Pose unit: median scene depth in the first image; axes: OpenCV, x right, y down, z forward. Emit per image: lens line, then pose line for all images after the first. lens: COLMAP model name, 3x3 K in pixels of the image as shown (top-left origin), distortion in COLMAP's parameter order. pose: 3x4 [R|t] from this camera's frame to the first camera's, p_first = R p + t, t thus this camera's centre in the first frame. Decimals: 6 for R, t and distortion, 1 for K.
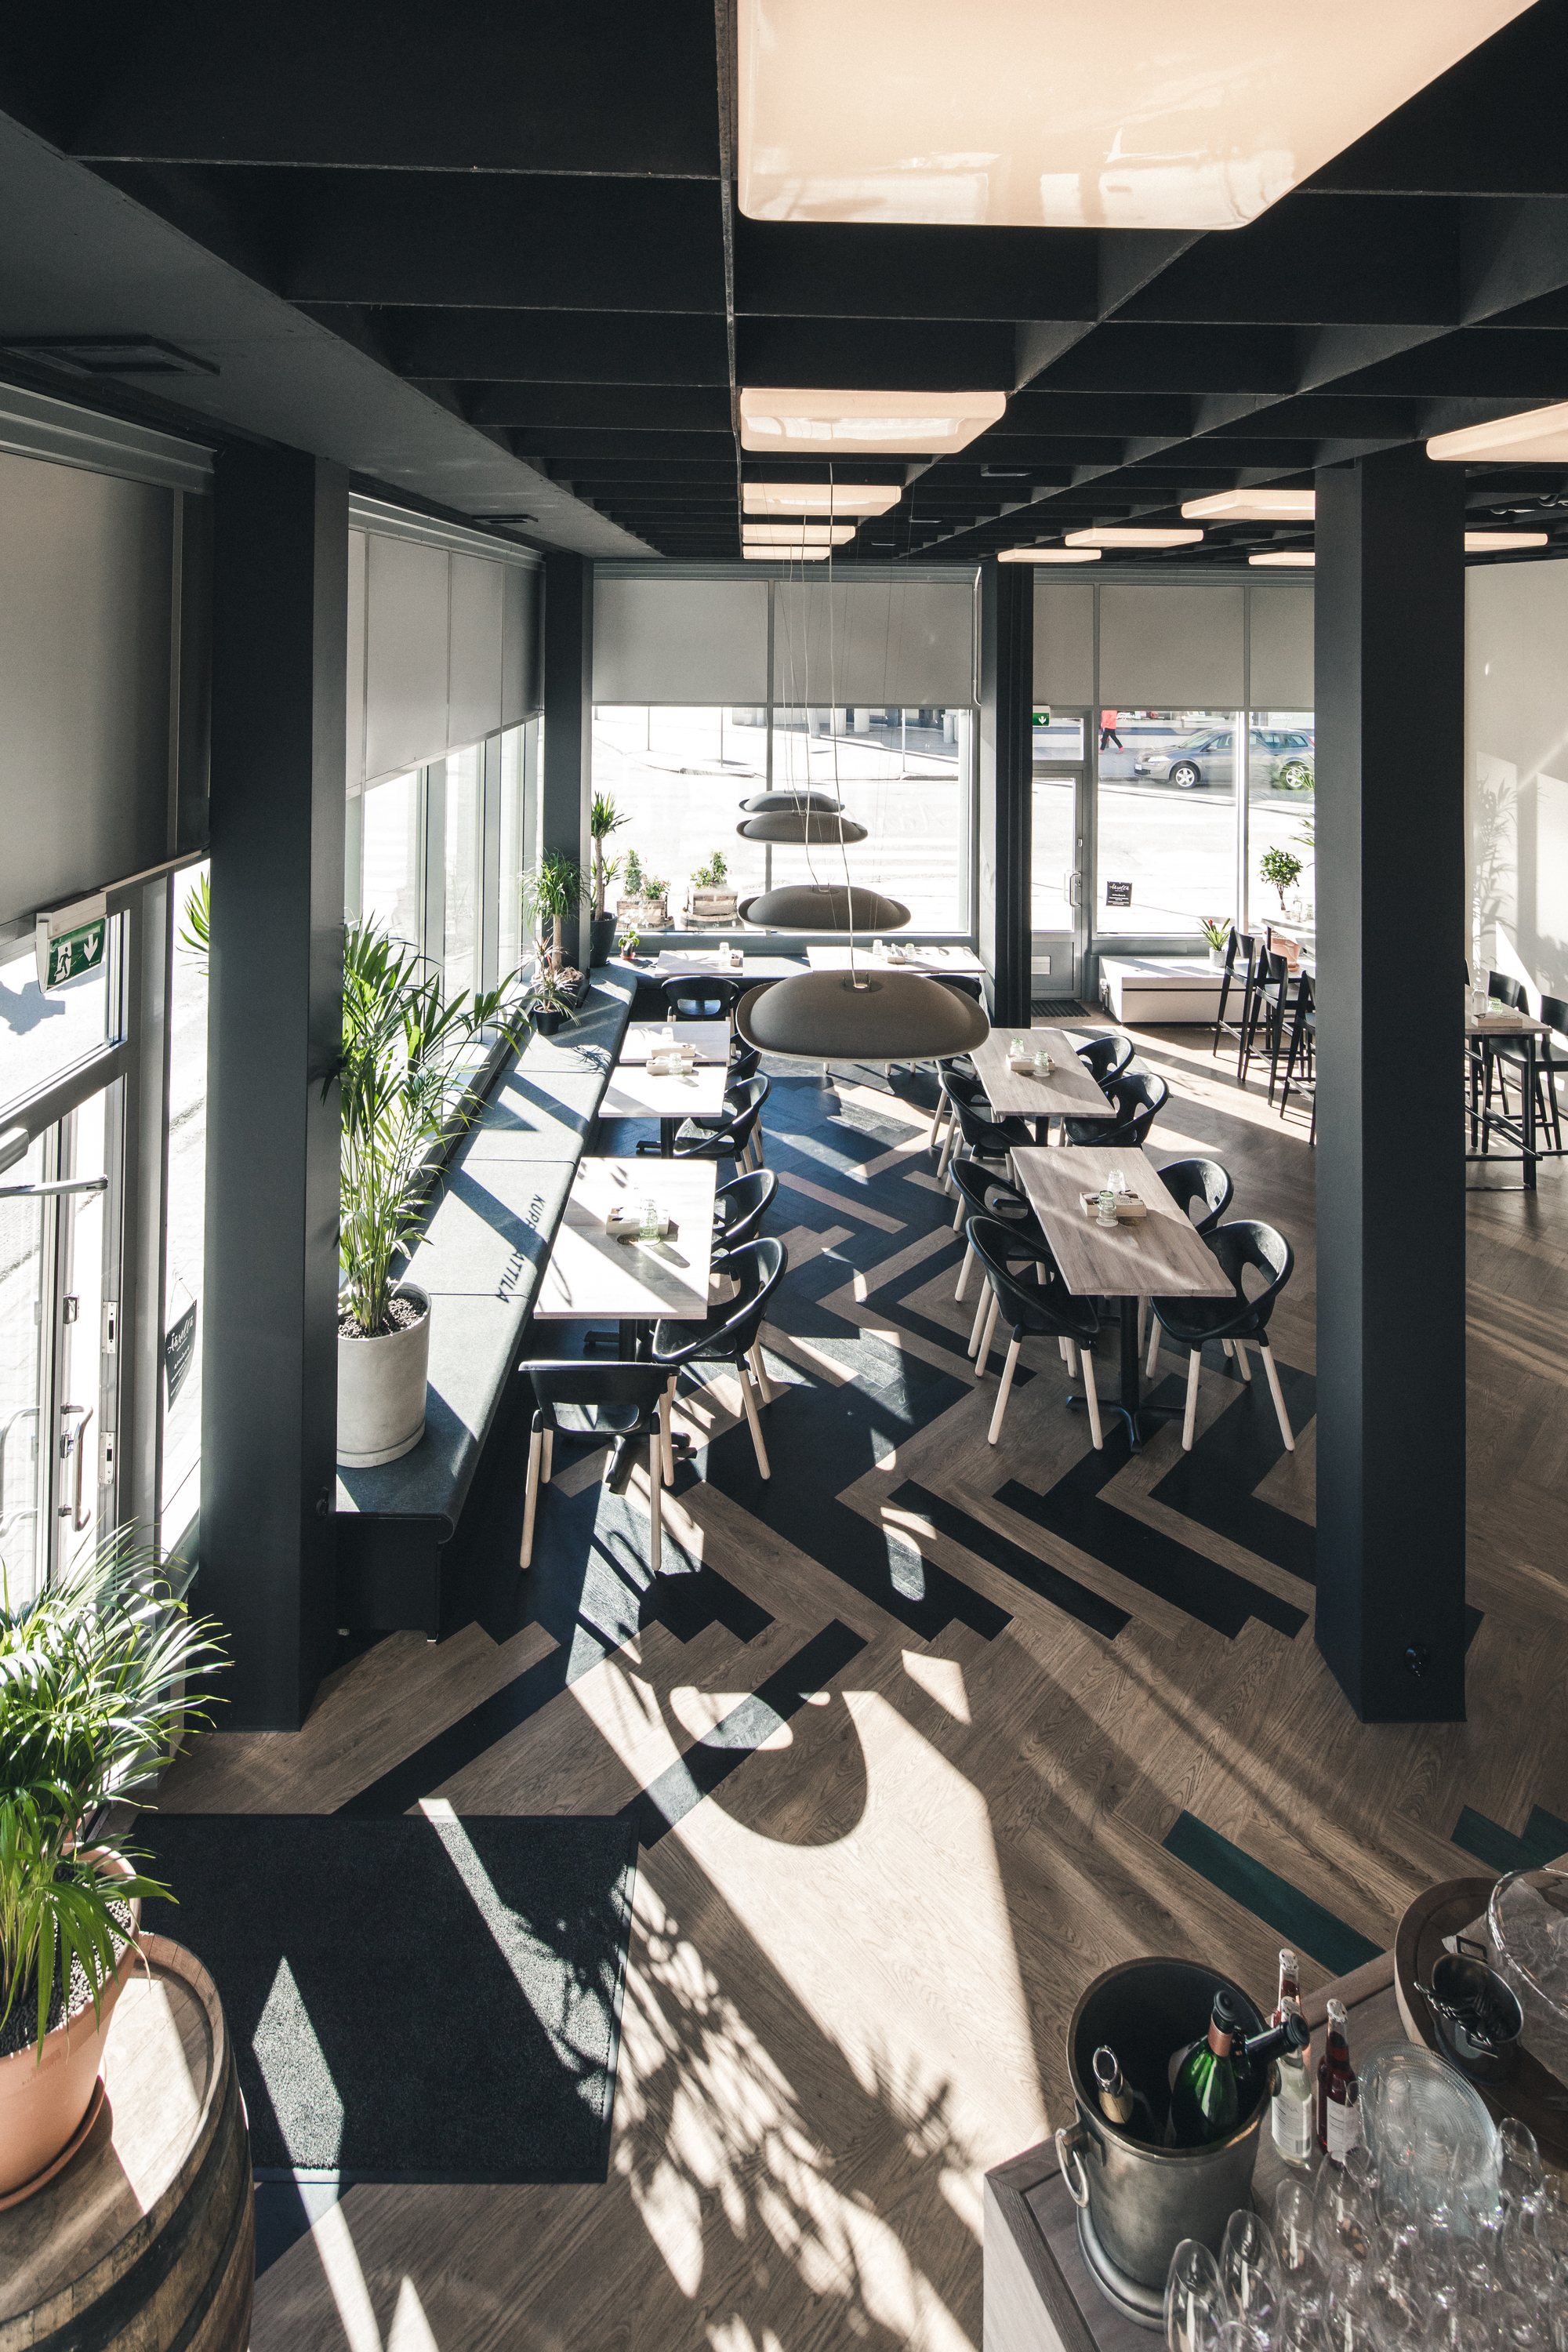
lens RADIAL K [[1308.9, 0, 638.0], [0, 1308.9, 1063.5], [0, 0, 1]] dist [0.012246, -0.005822]
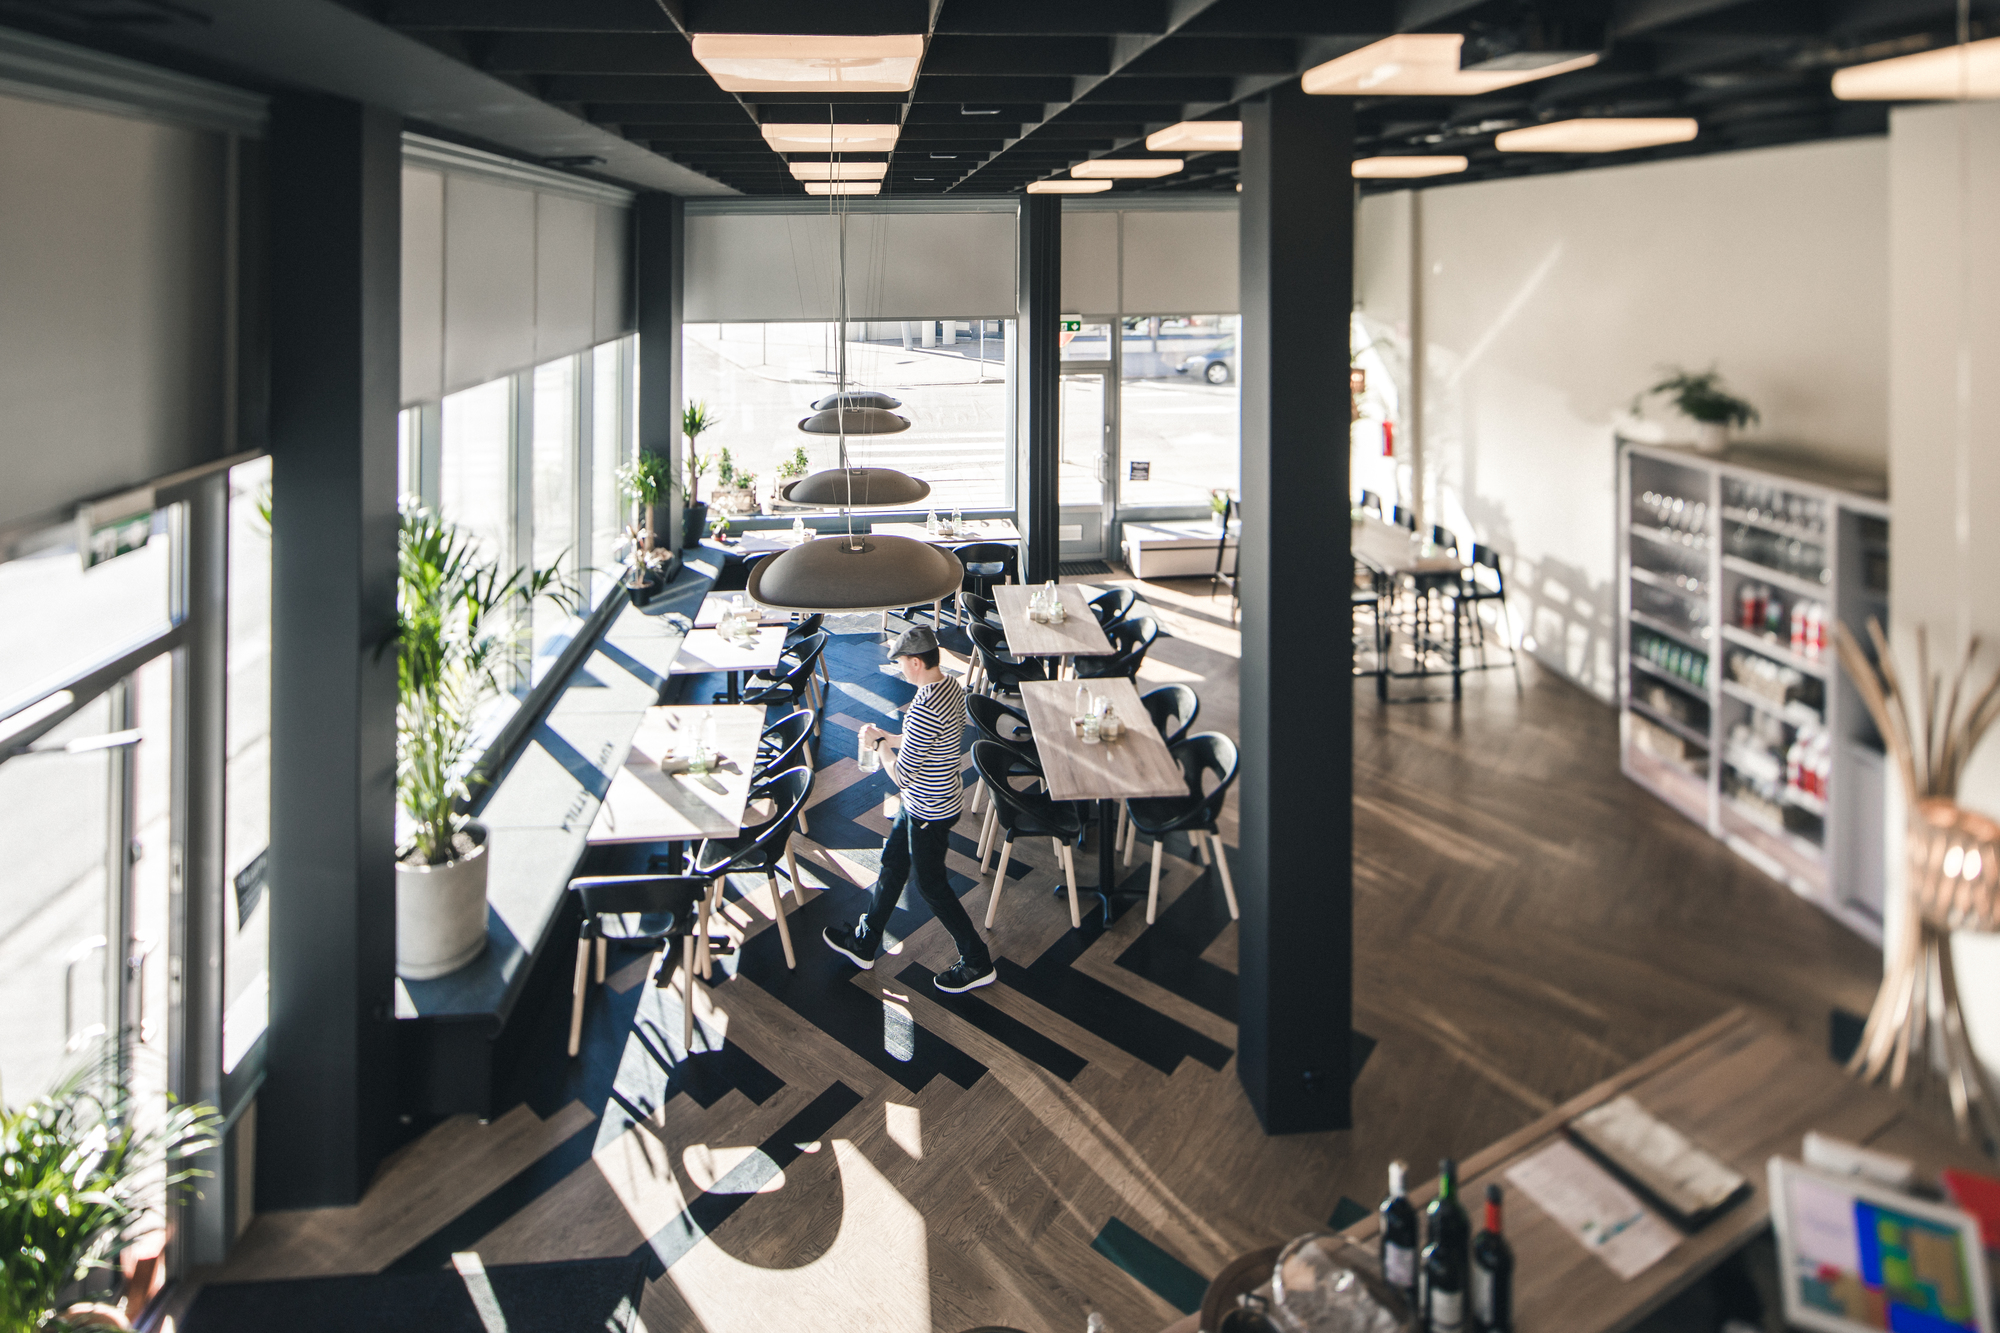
lens RADIAL K [[1113.0, 0, 995.8], [0, 1113.0, 666.1], [0, 0, 1]] dist [0.012246, -0.005822]
pose [[0.997474, -0.045293, 0.054725, 0.227779], [0.044584, 0.998906, 0.014113, 0.037128], [-0.055305, -0.011638, 0.998402, -0.008161]]
